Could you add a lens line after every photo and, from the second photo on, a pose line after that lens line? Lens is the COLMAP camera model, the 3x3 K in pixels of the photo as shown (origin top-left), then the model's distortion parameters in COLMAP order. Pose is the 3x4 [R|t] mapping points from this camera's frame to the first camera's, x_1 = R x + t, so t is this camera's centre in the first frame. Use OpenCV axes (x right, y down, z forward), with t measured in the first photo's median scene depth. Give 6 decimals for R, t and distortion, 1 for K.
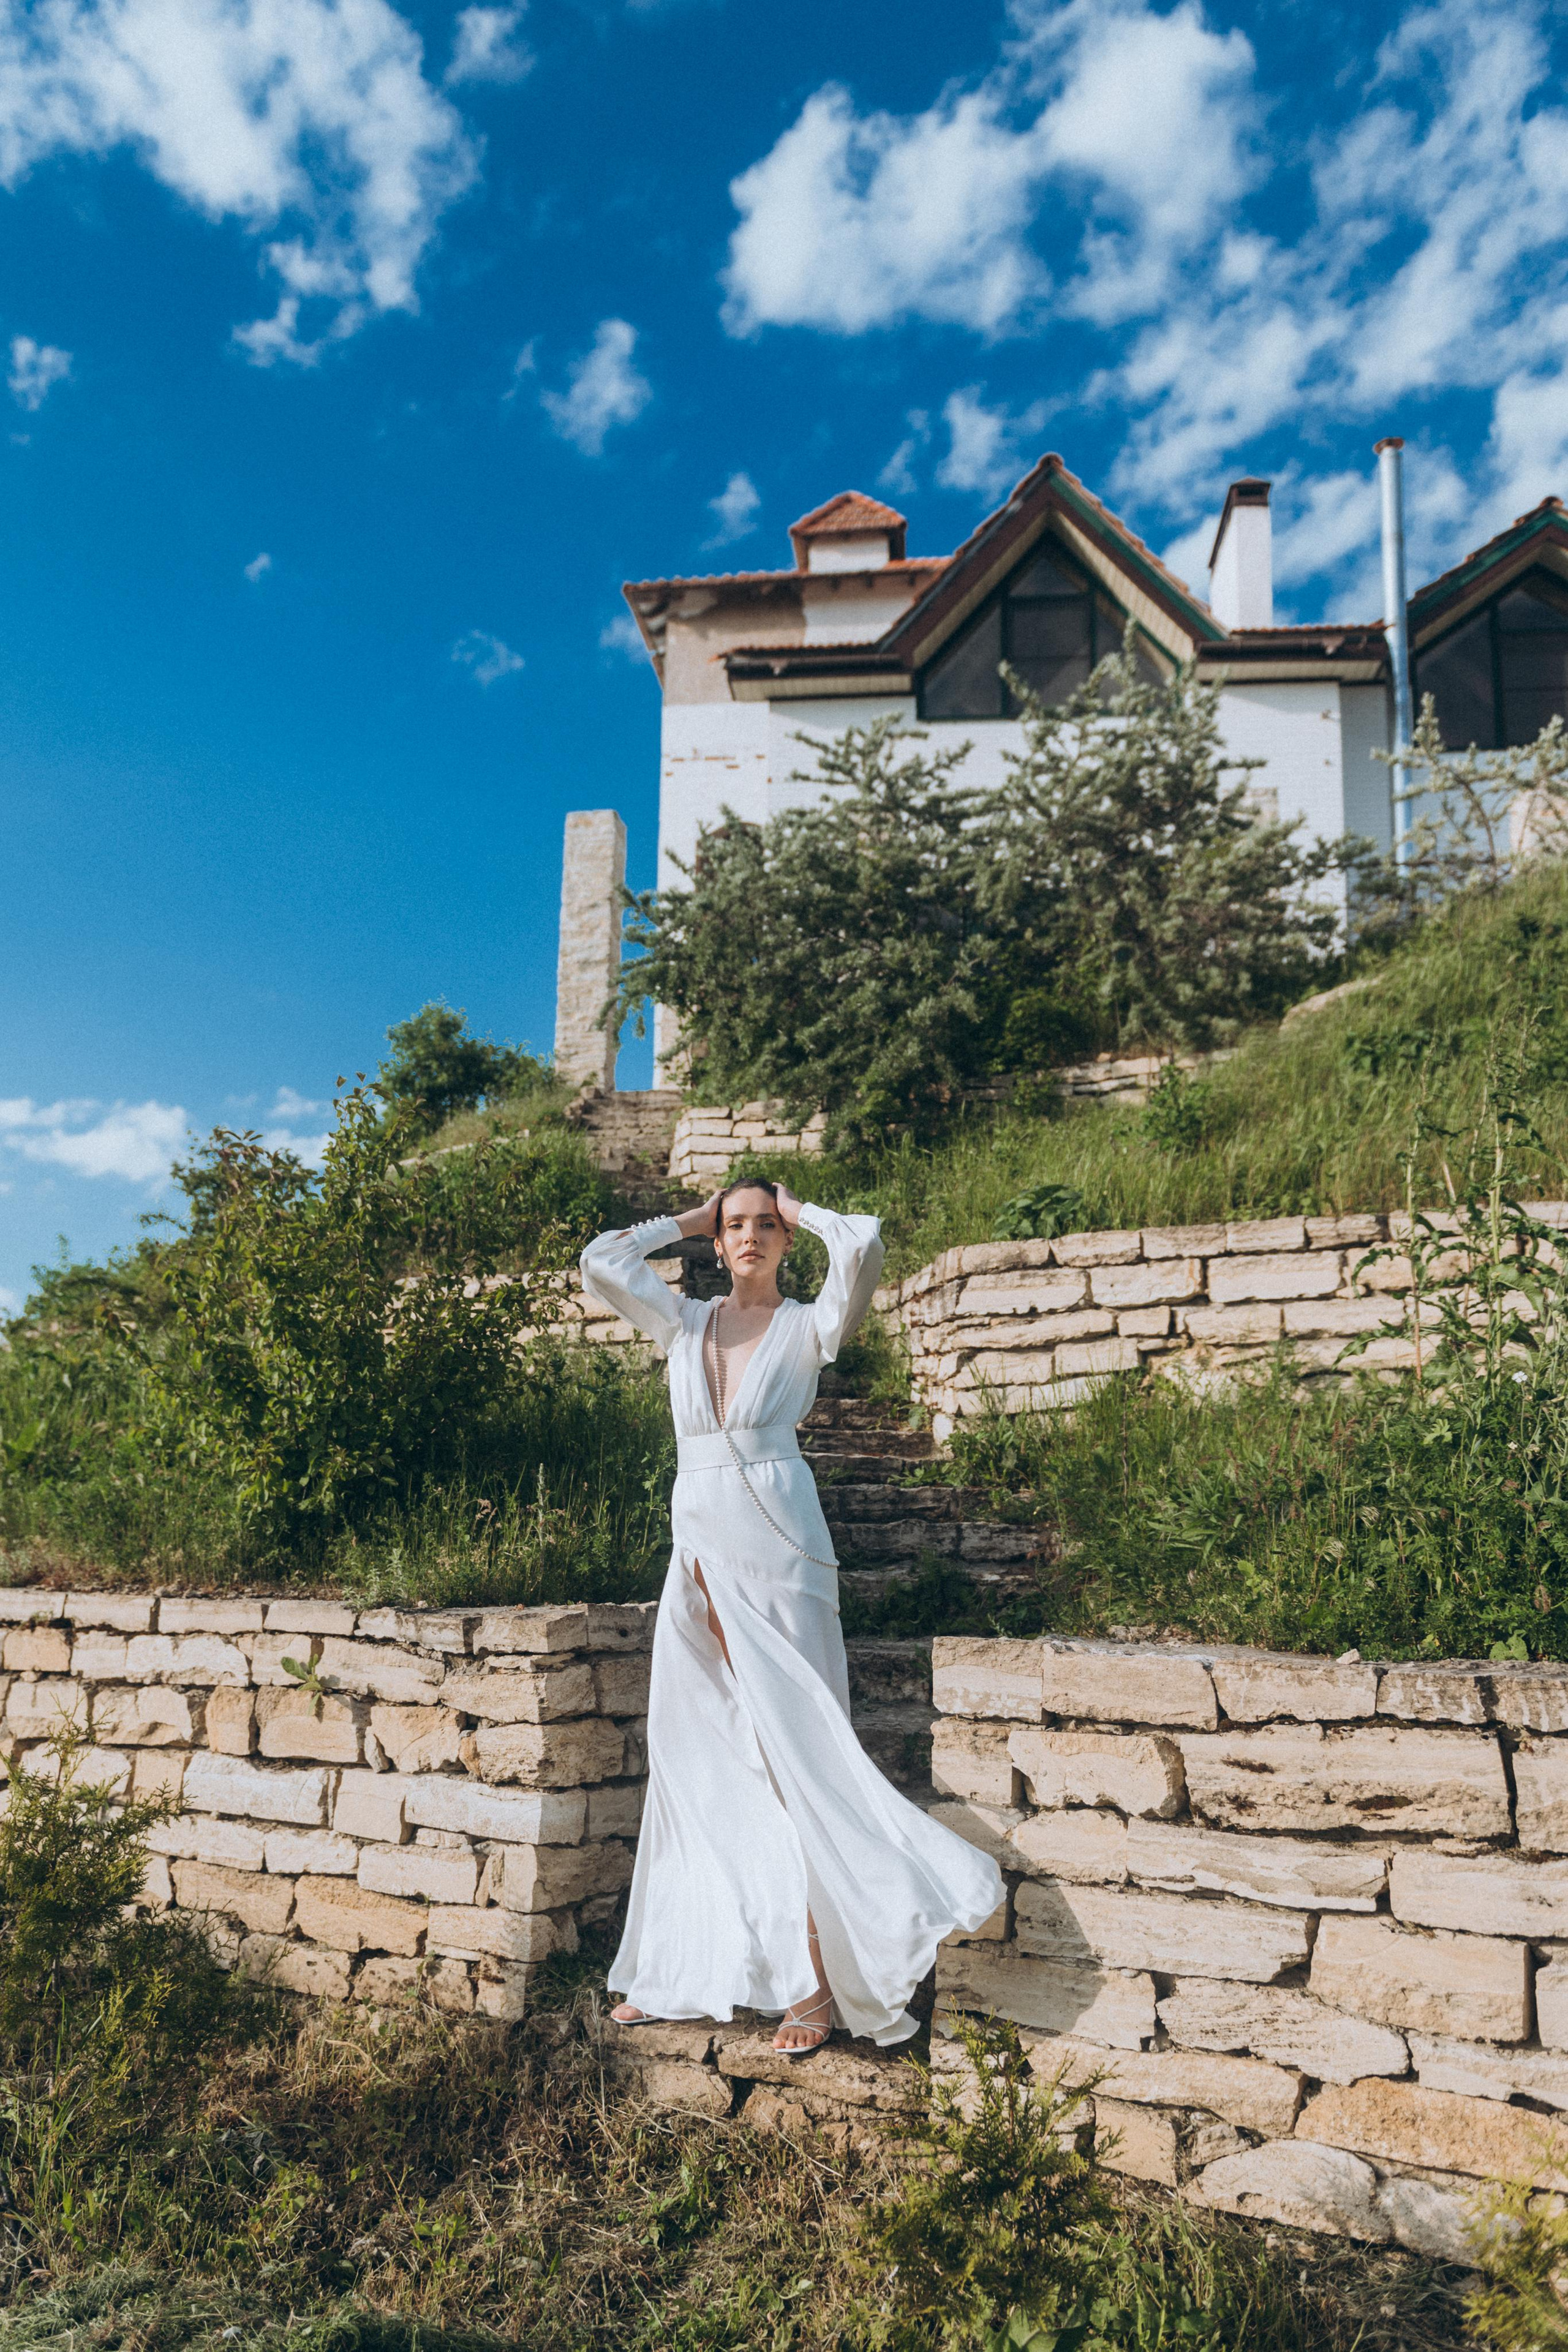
lens RADIAL K [[1394.9, 0, 742.0], [0, 1394.9, 1248.9], [0, 0, 1]] dist [-0.014310, 0.002785]
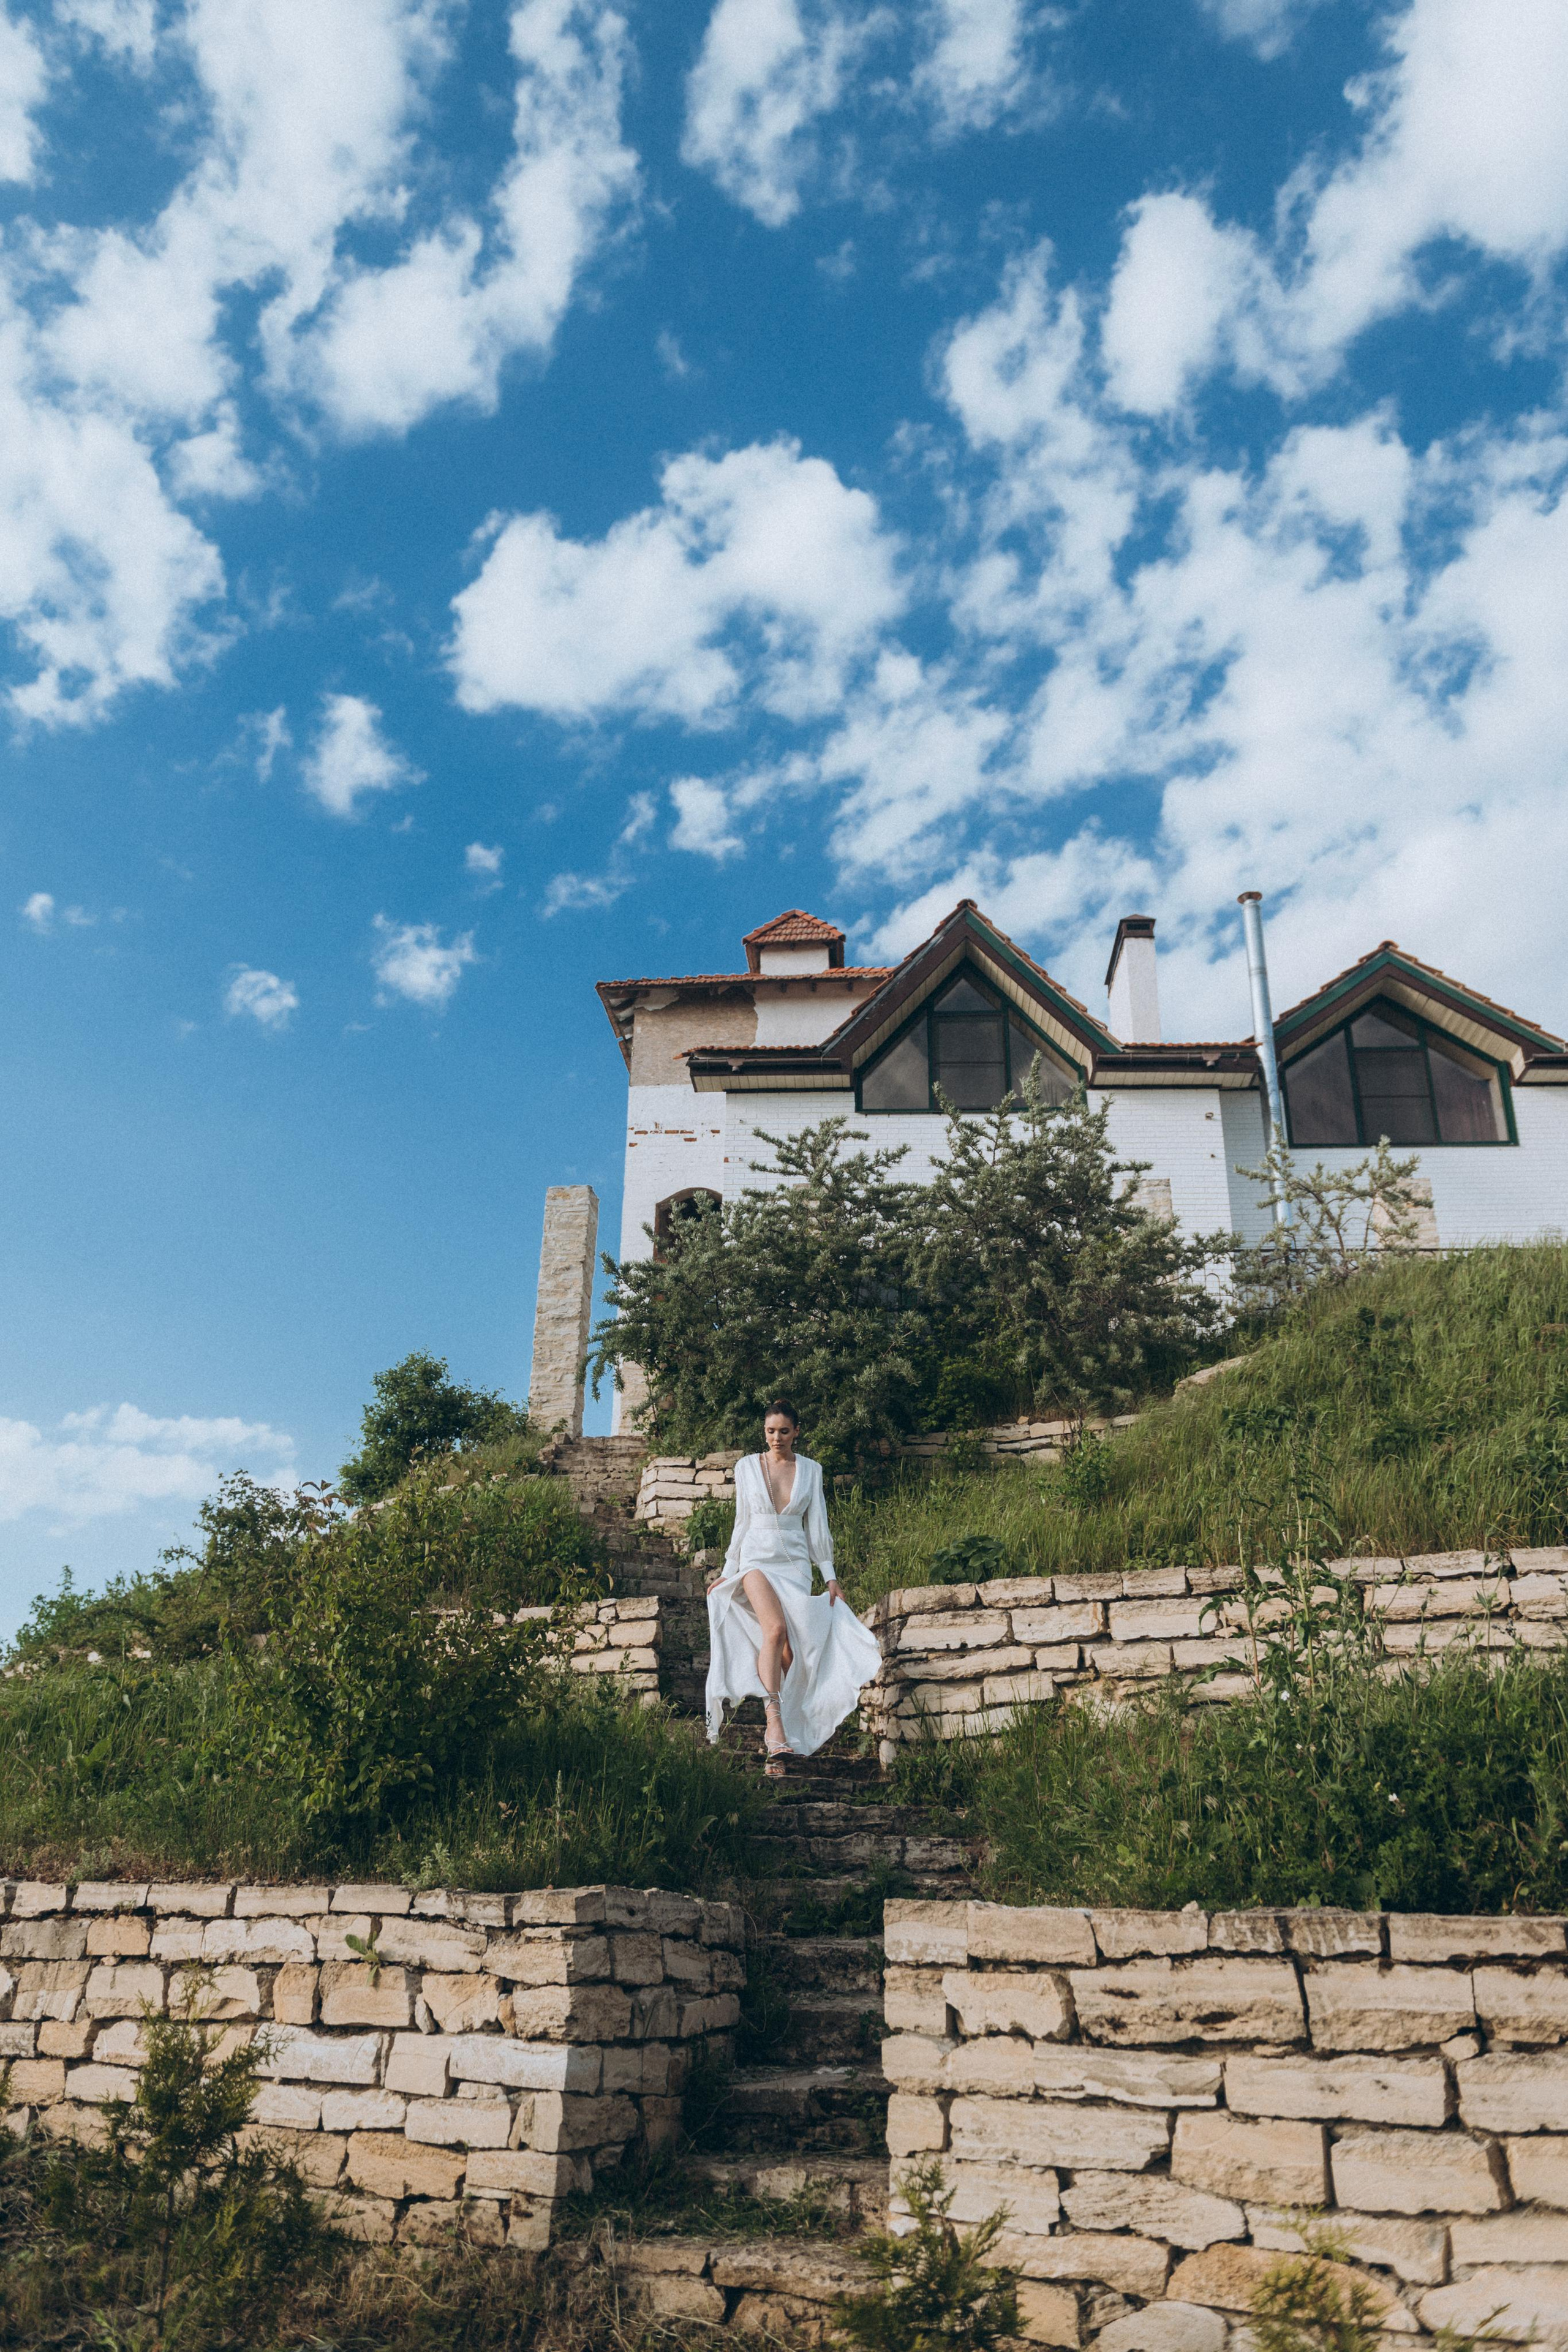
lens RADIAL K [[1394.9, 0, 742.0], [0, 1394.9, 1248.9], [0, 0, 1]] dist [-0.014310, 0.002785]
pose [[0.998947, 0.021373, 0.040608, -0.048262], [-0.011232, 0.971875, -0.235230, -0.004444], [-0.044493, 0.234526, 0.971091, -0.314552]]
